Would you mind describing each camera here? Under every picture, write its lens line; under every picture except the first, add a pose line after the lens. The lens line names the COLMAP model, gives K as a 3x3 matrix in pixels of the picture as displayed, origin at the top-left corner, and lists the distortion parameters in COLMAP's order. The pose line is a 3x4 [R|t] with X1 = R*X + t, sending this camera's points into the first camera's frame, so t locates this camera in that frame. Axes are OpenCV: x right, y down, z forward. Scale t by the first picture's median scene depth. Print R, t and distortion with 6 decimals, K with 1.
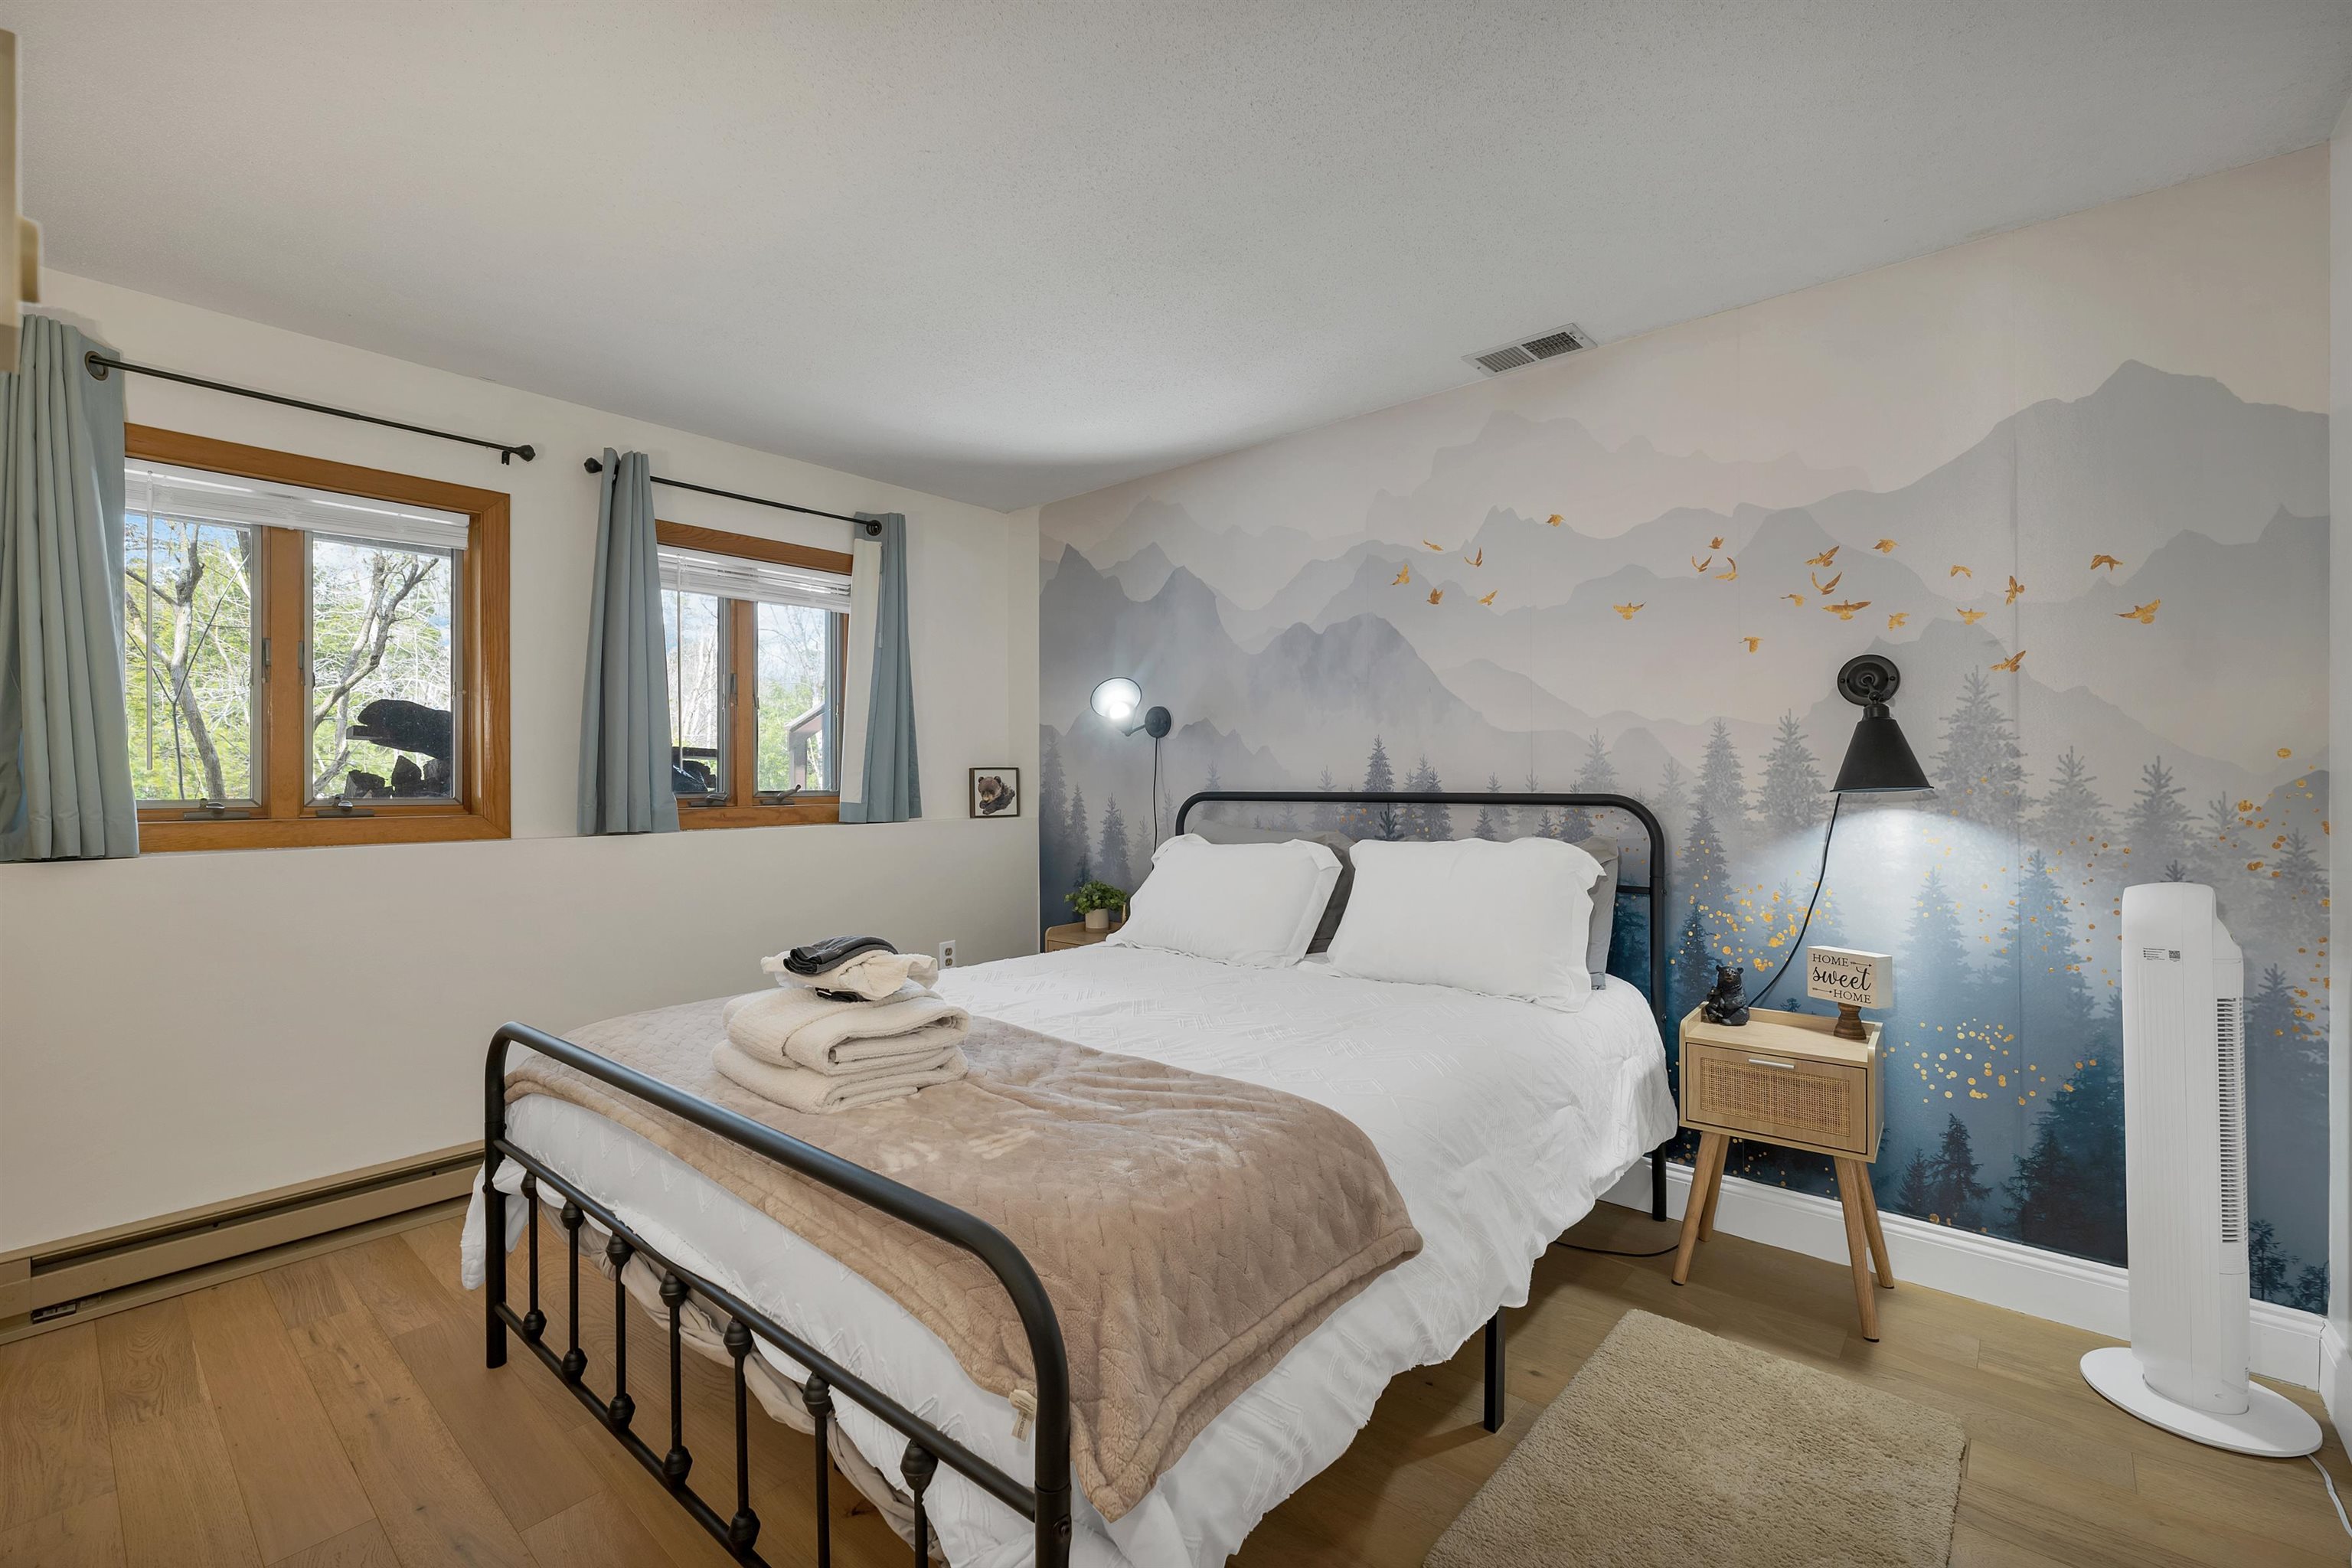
lens RADIAL K [[1032.2, 0, 1174.8], [0, 1032.2, 797.3], [0, 0, 1]] dist [0.001347, -0.000212]
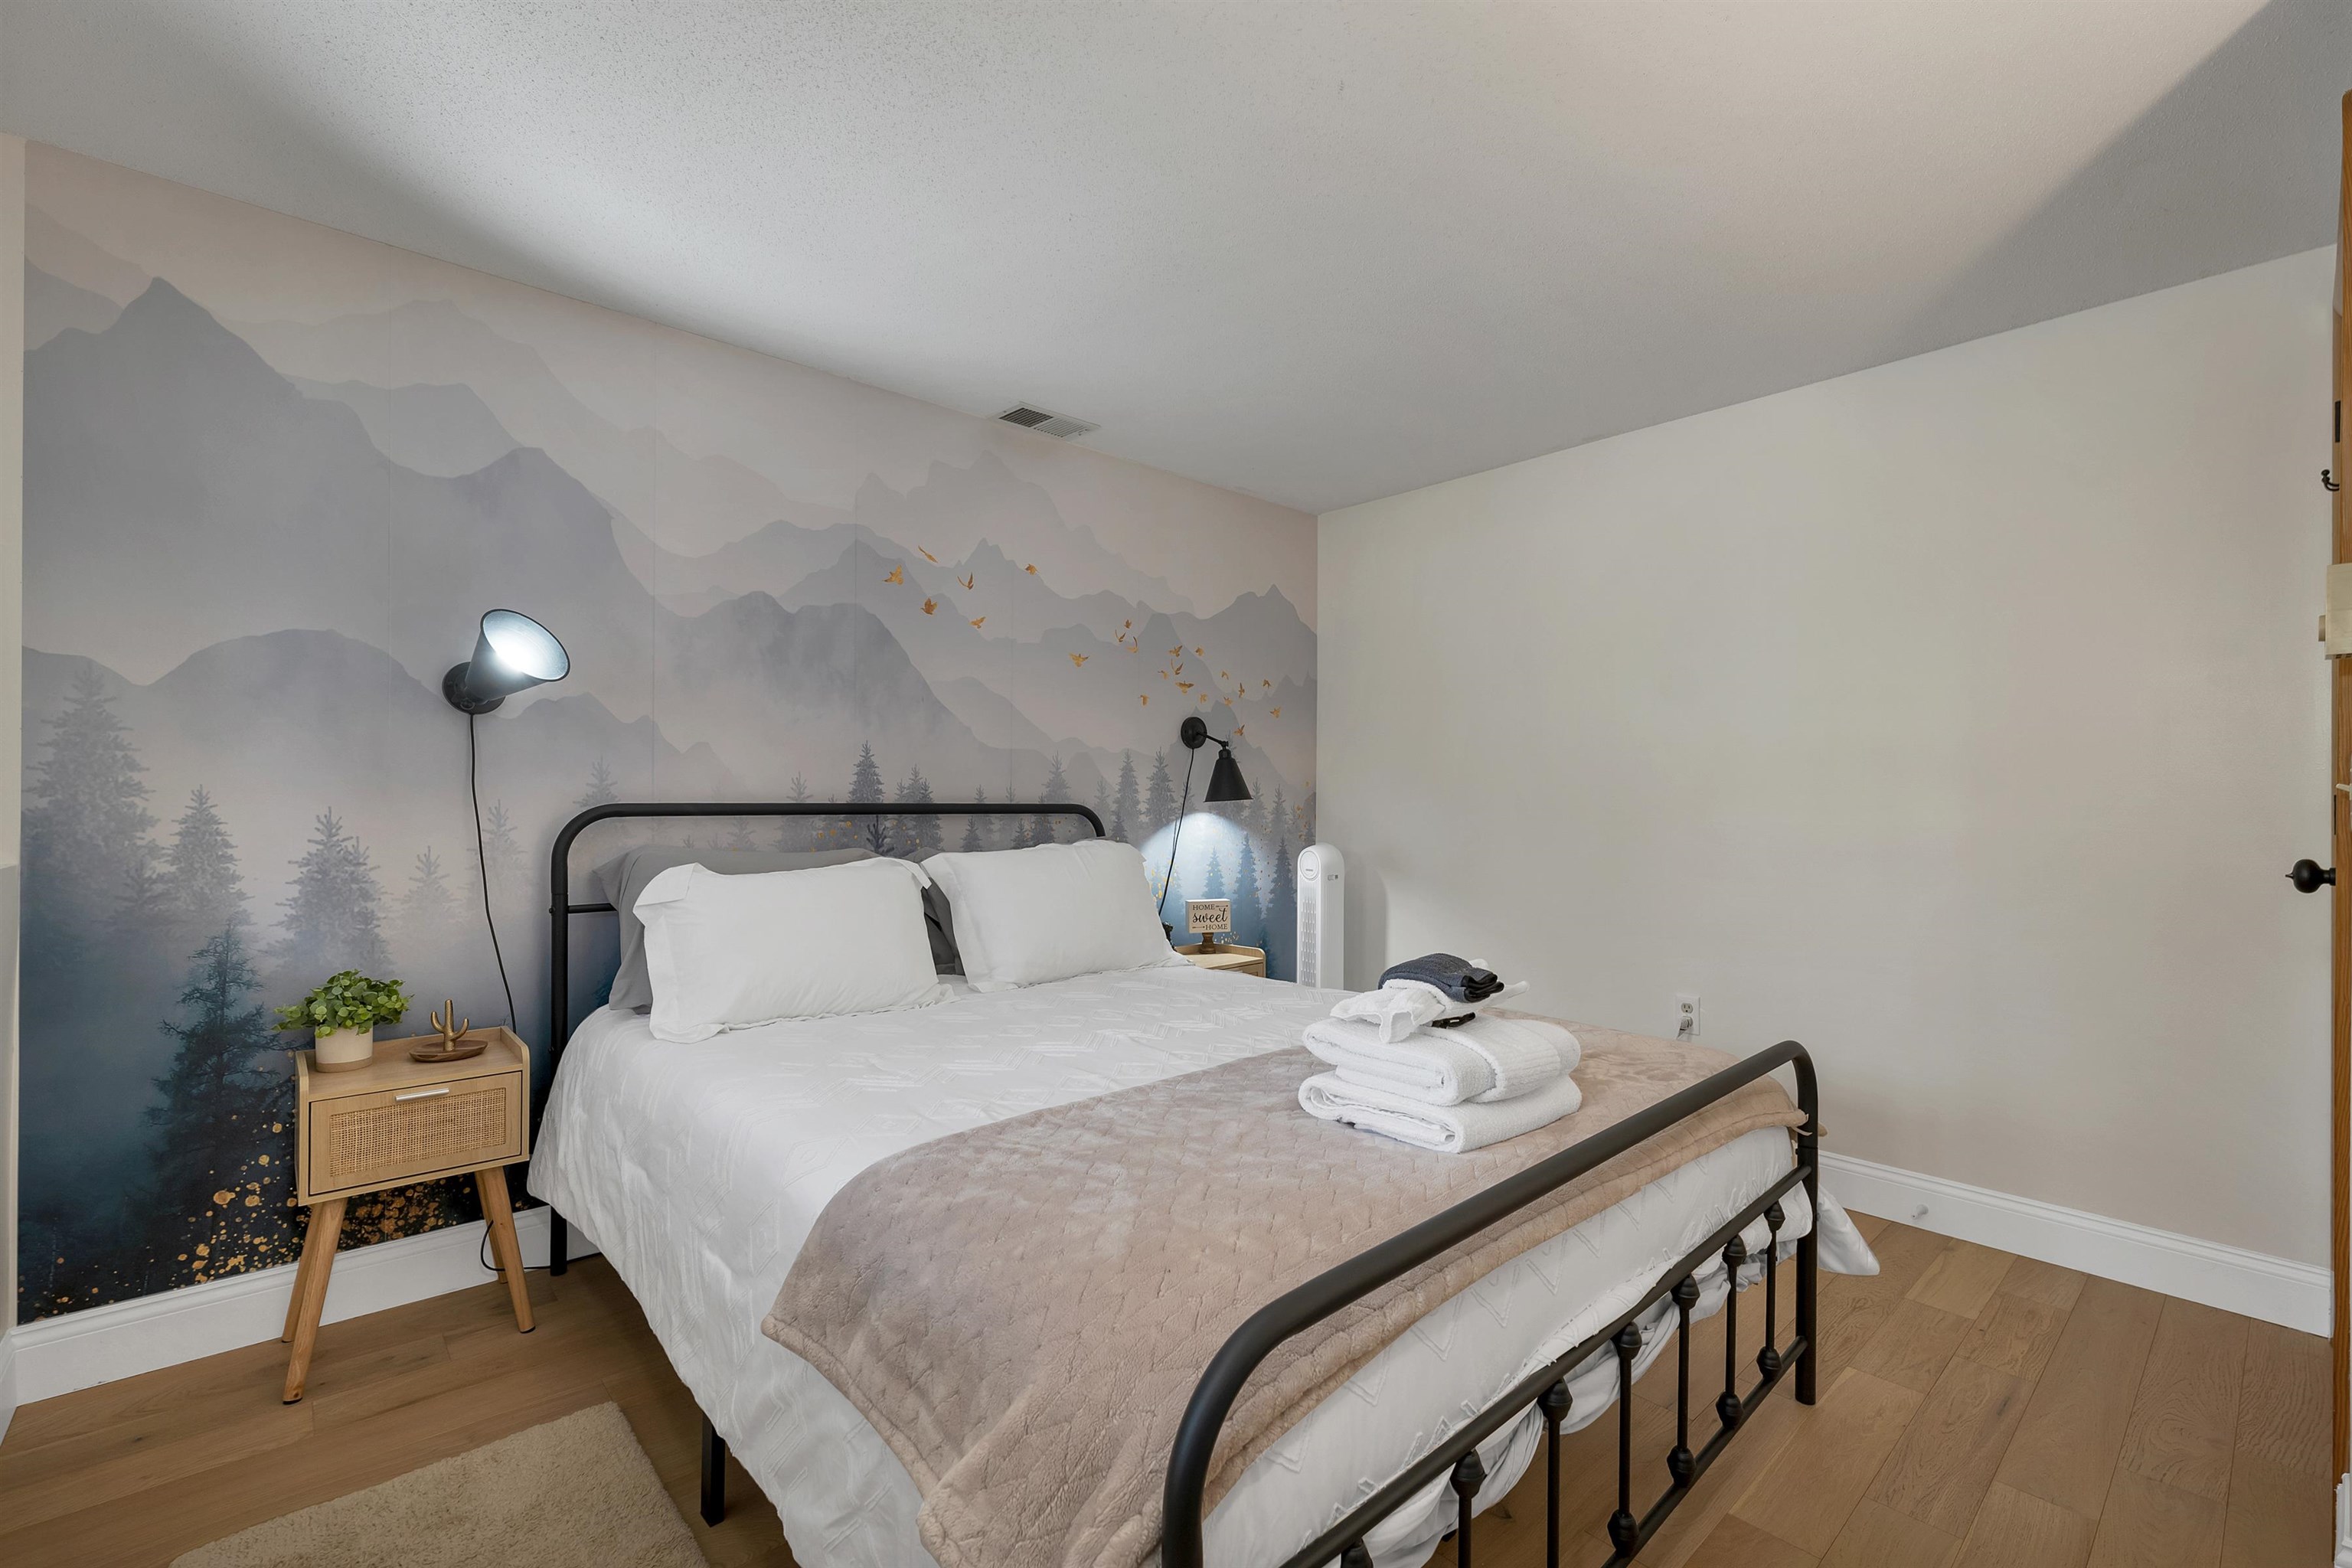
lens RADIAL K [[990.8, 0, 1178.9], [0, 990.8, 818.4], [0, 0, 1]] dist [0.001598, 0.000210]
pose [[0.116394, -0.012102, 0.993129, -0.681090], [0.012927, 0.999860, 0.010668, 0.002940], [-0.993119, 0.011597, 0.116535, 0.660827]]
